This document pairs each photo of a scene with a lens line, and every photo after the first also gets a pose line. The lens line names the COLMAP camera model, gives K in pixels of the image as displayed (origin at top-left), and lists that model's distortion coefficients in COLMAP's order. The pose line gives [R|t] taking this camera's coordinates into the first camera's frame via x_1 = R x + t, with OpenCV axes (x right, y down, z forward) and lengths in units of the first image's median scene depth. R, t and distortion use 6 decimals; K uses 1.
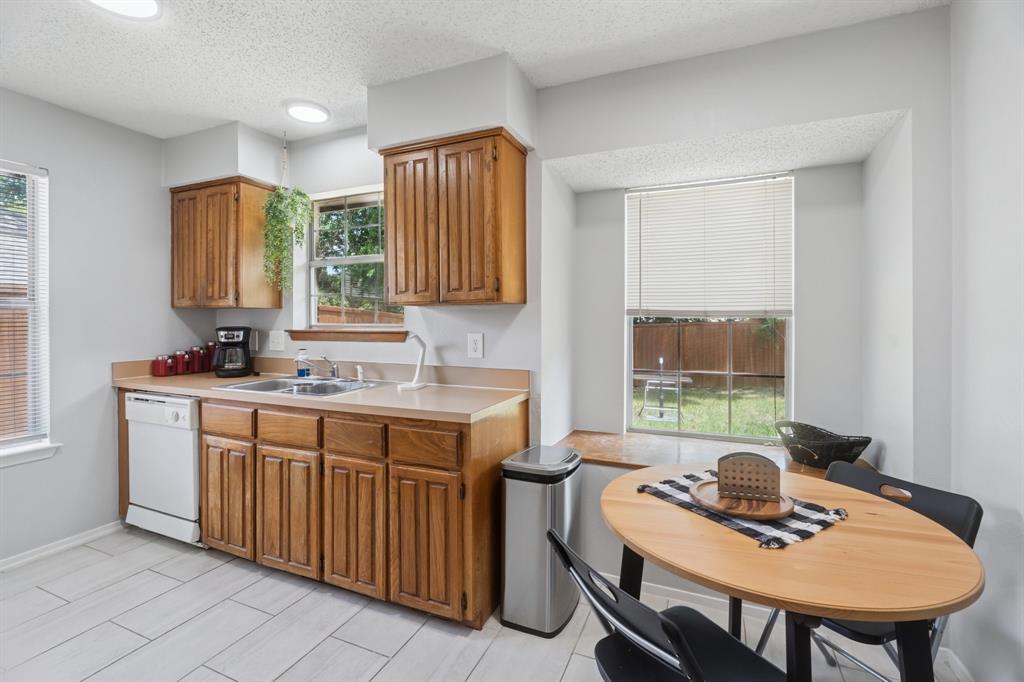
lens RADIAL K [[456.5, 0, 513.0], [0, 456.5, 321.5], [0, 0, 1]] dist [-0.009432, 0.001454]
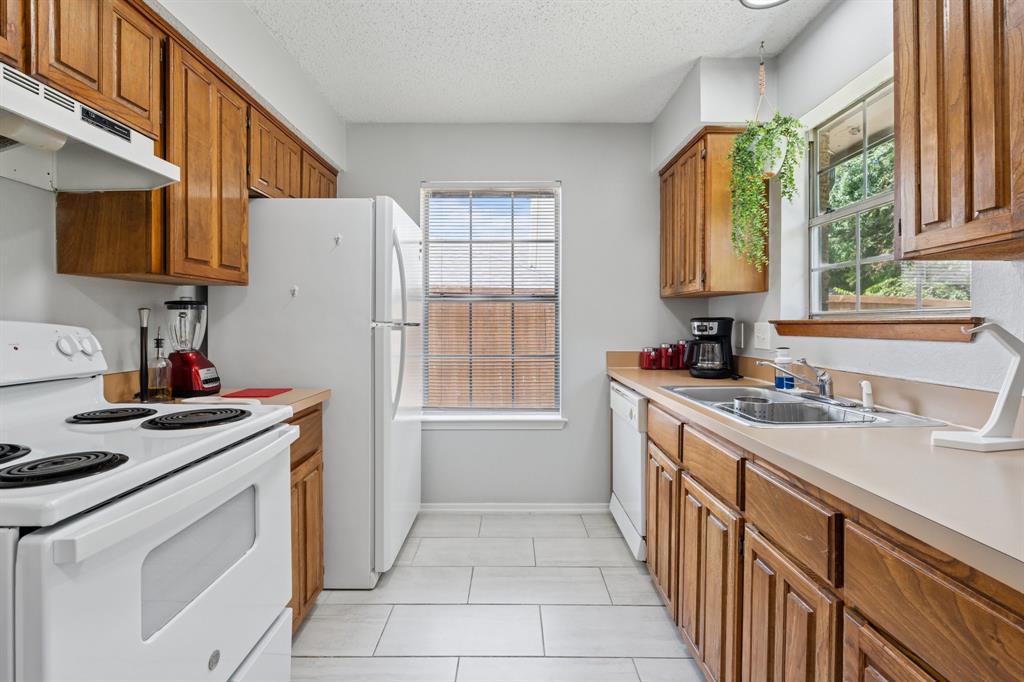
lens RADIAL K [[456.5, 0, 513.2], [0, 456.5, 328.0], [0, 0, 1]] dist [-0.009432, 0.001454]
pose [[0.392729, 0.007722, -0.919622, 0.002610], [-0.001697, 0.999969, 0.007672, 0.027557], [0.919653, -0.001452, 0.392730, 0.371626]]
